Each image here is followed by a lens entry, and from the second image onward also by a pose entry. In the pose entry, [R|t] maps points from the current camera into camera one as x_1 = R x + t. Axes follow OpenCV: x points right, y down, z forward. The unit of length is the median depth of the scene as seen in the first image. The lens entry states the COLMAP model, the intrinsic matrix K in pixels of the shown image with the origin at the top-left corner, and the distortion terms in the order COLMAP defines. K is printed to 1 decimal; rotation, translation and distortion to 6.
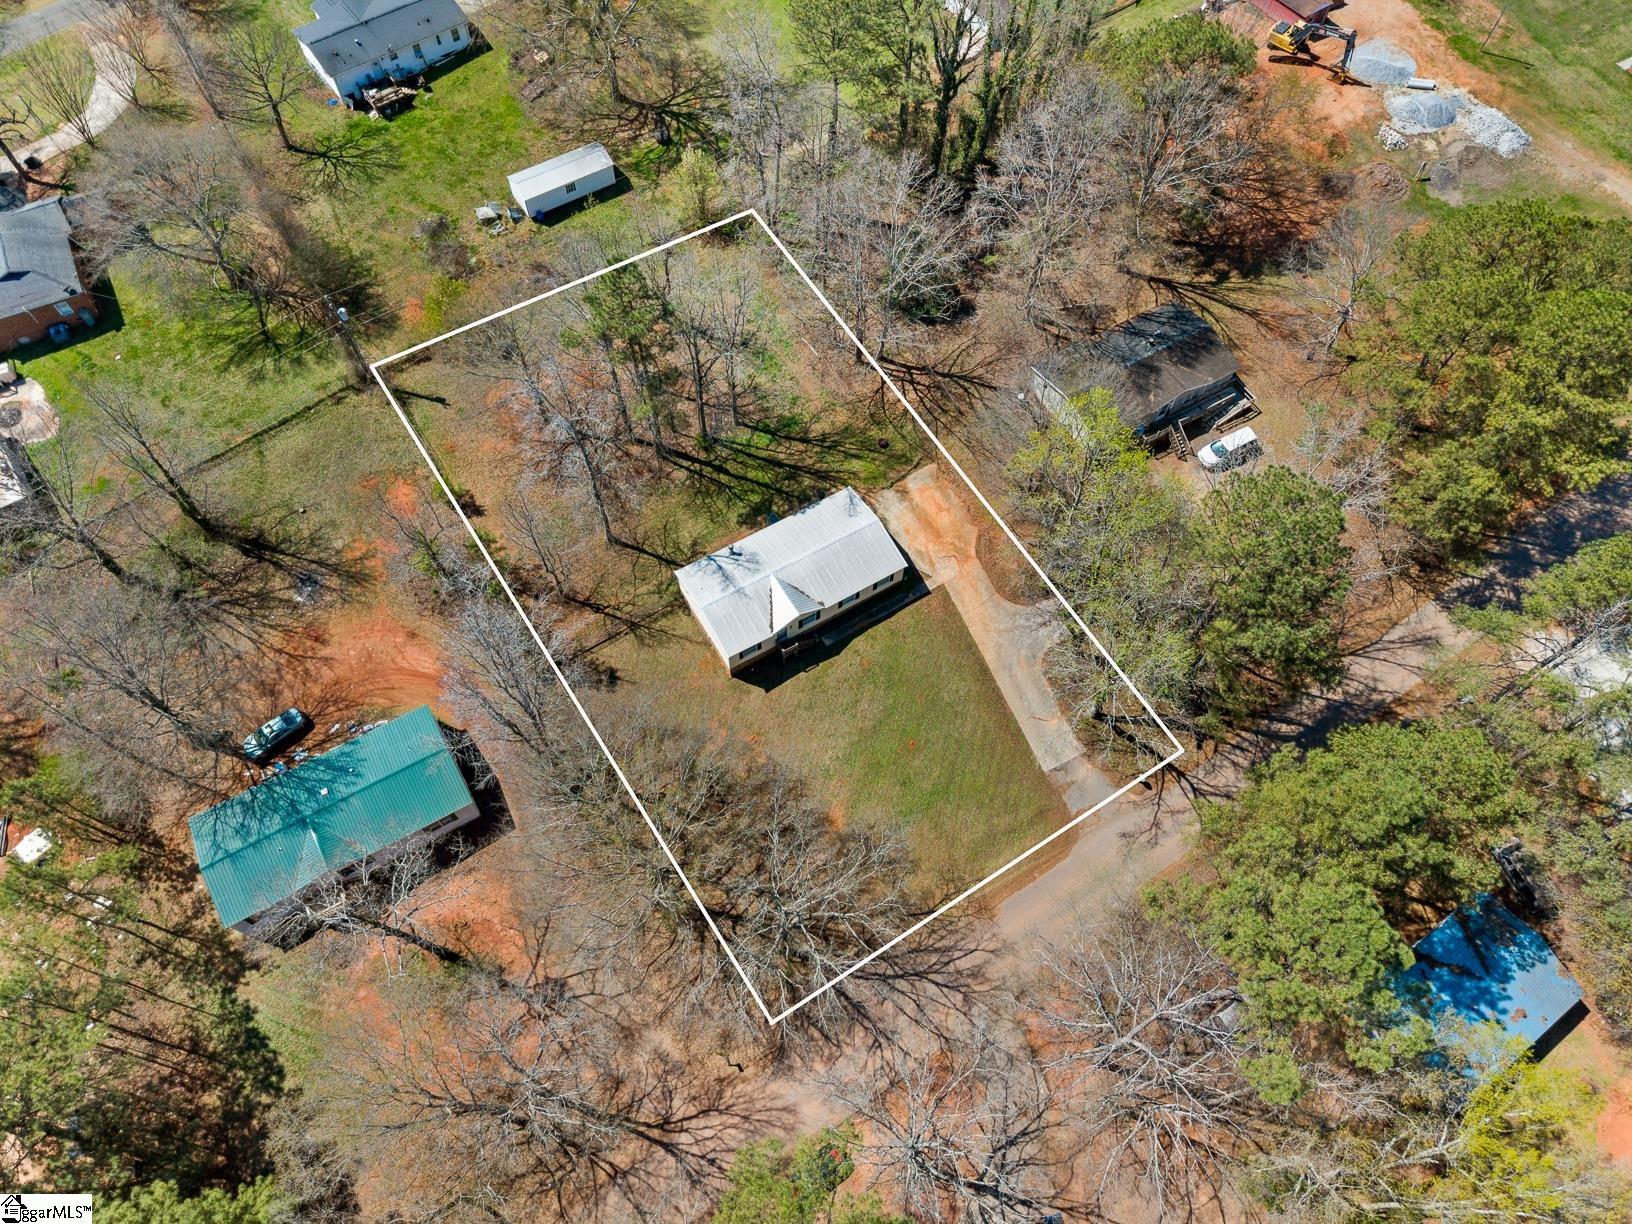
lens RADIAL K [[1084.0, 0, 816.0], [0, 1084.0, 612.0], [0, 0, 1]] dist [0.086766, -0.124325]
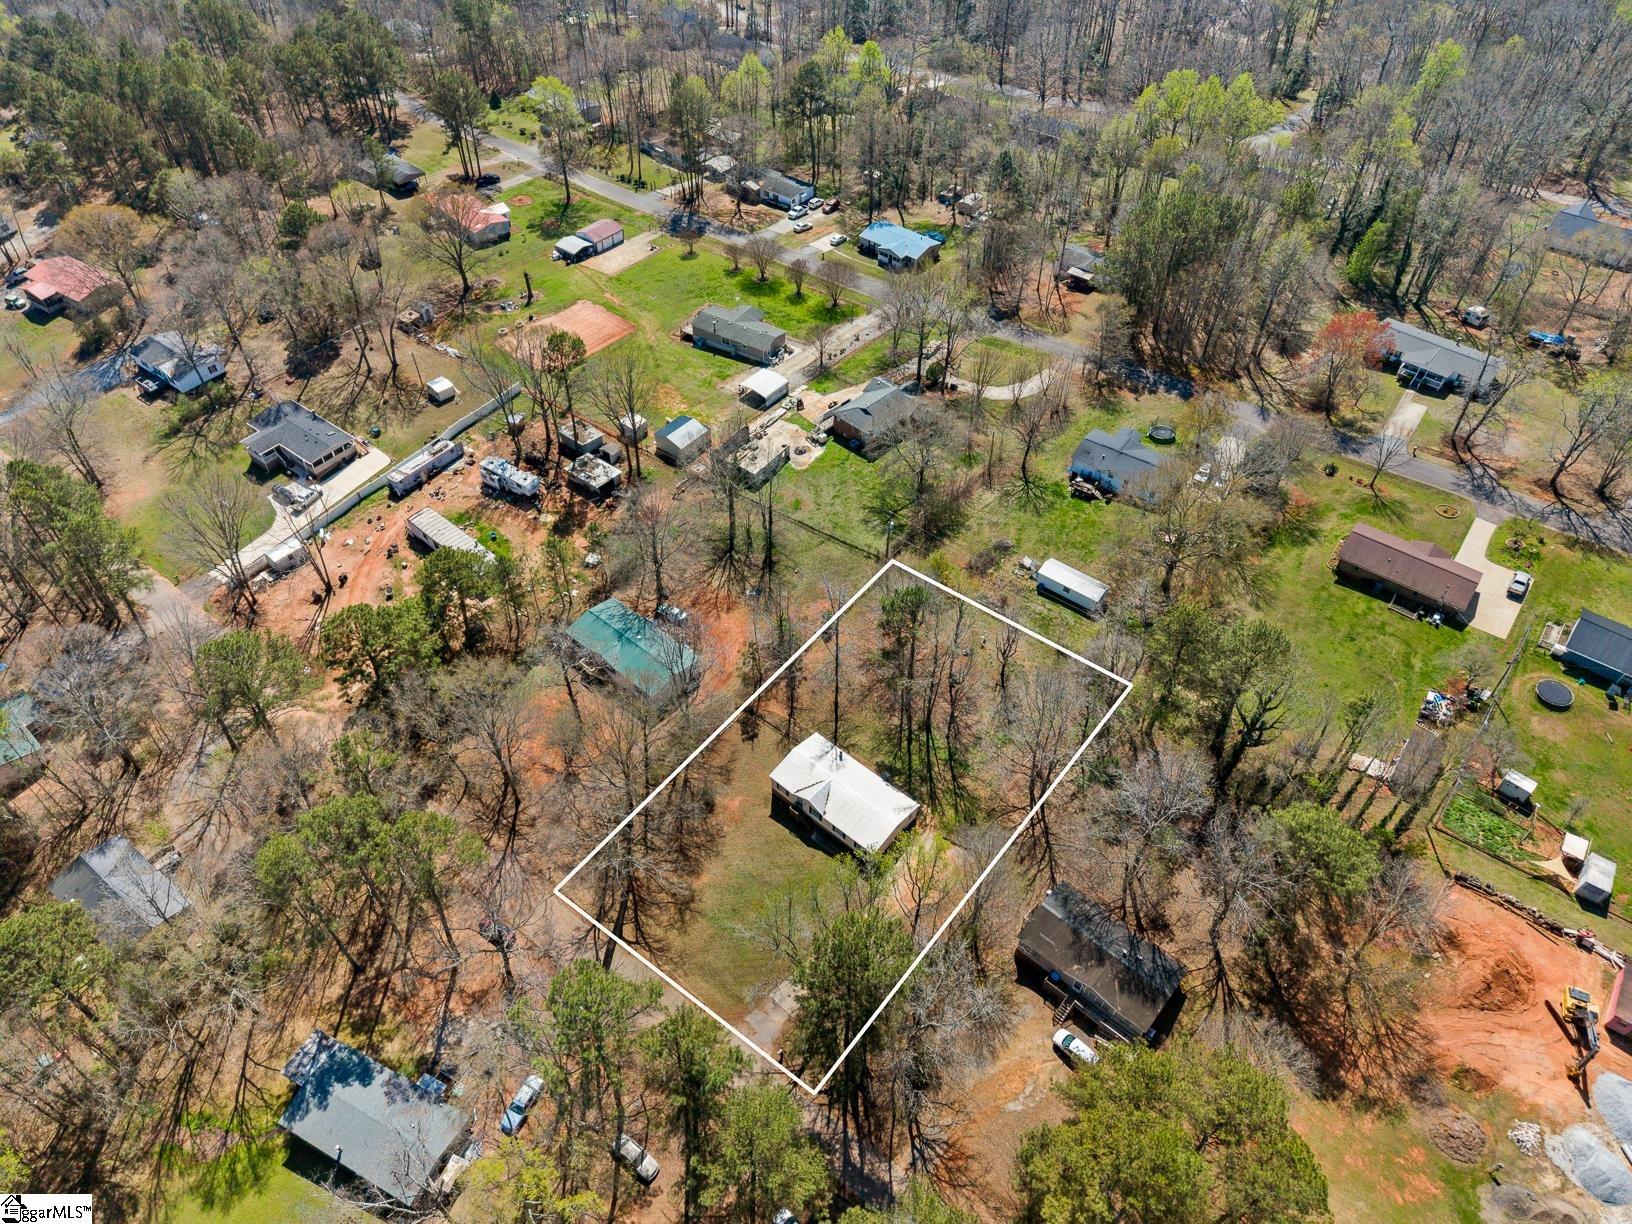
lens RADIAL K [[1084.0, 0, 816.0], [0, 1084.0, 612.0], [0, 0, 1]] dist [0.086766, -0.124325]
pose [[0.314118, 0.681331, -0.661150, 0.742327], [-0.836872, 0.527554, 0.146053, -0.335127], [0.448302, 0.507420, 0.735901, -0.251252]]
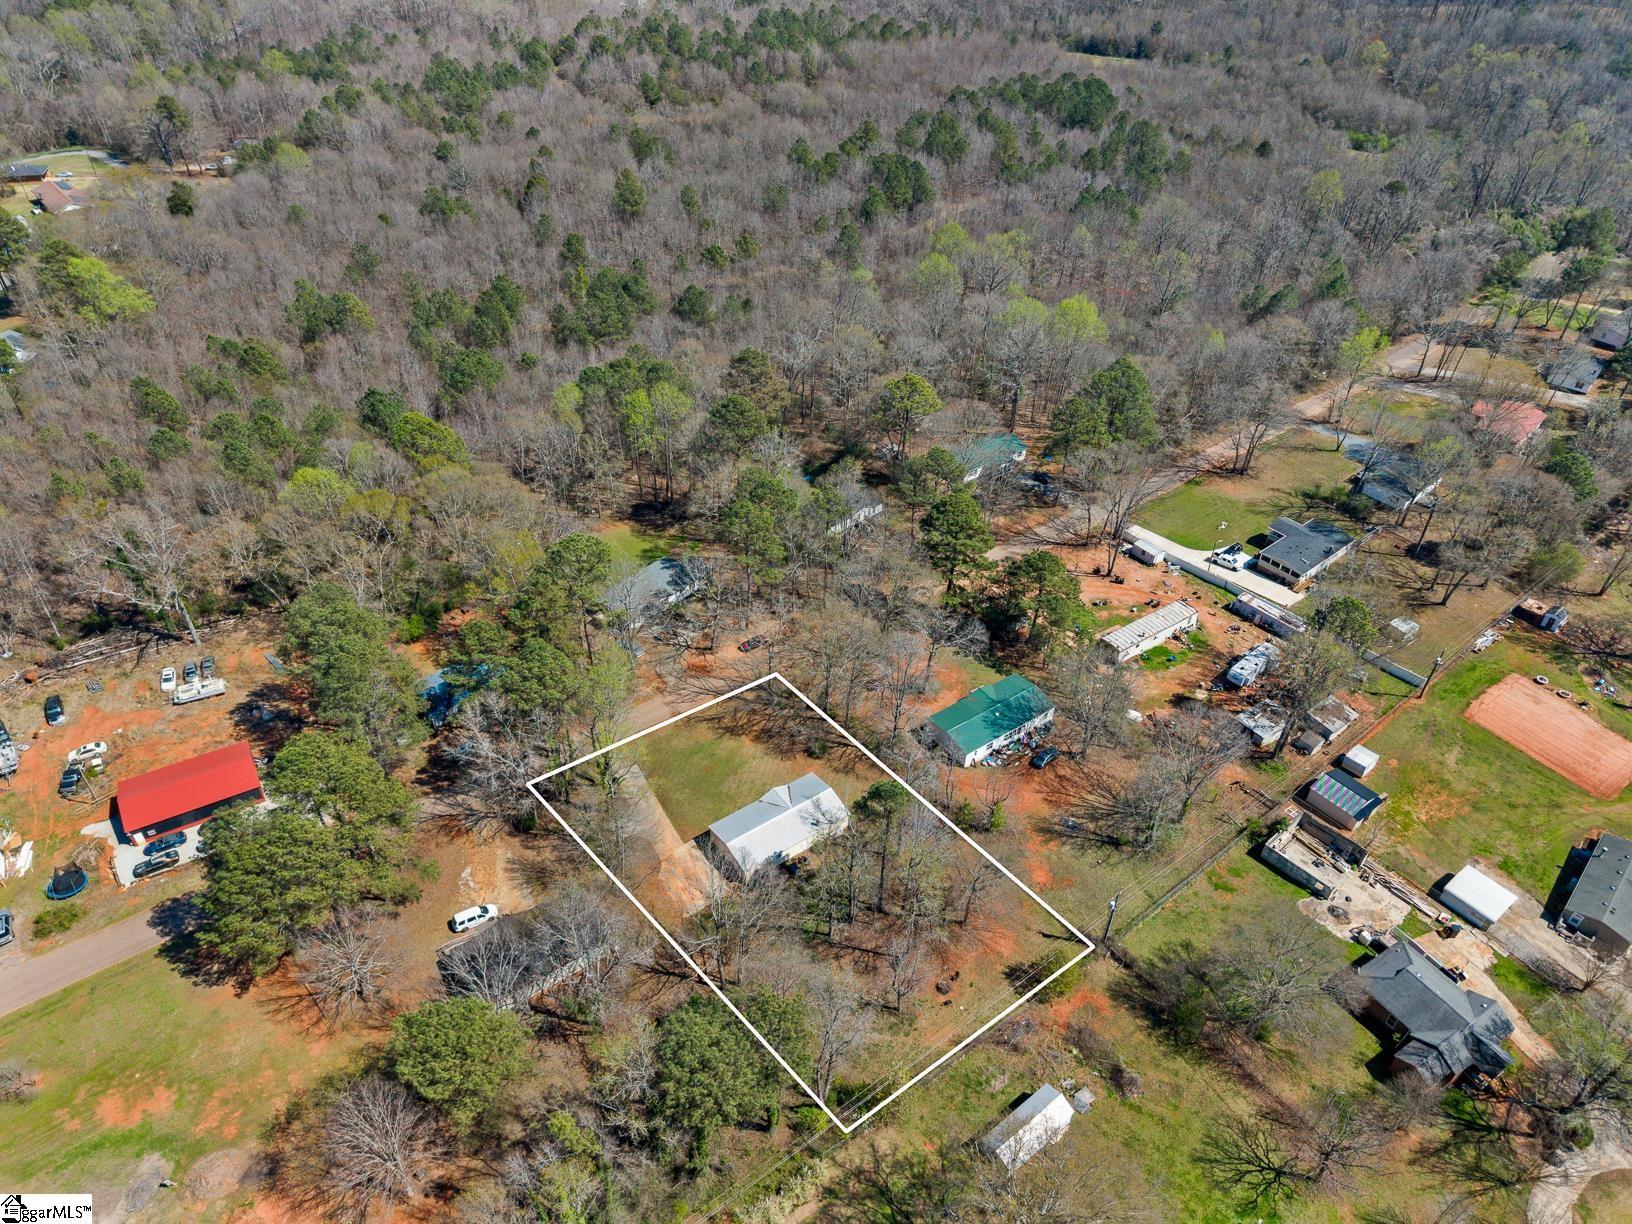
lens RADIAL K [[1084.0, 0, 816.0], [0, 1084.0, 612.0], [0, 0, 1]] dist [0.086766, -0.124325]
pose [[-0.995736, 0.024628, -0.088905, 0.057309], [-0.091878, -0.177983, 0.979735, -1.471850], [0.008306, 0.983725, 0.179487, 0.363707]]
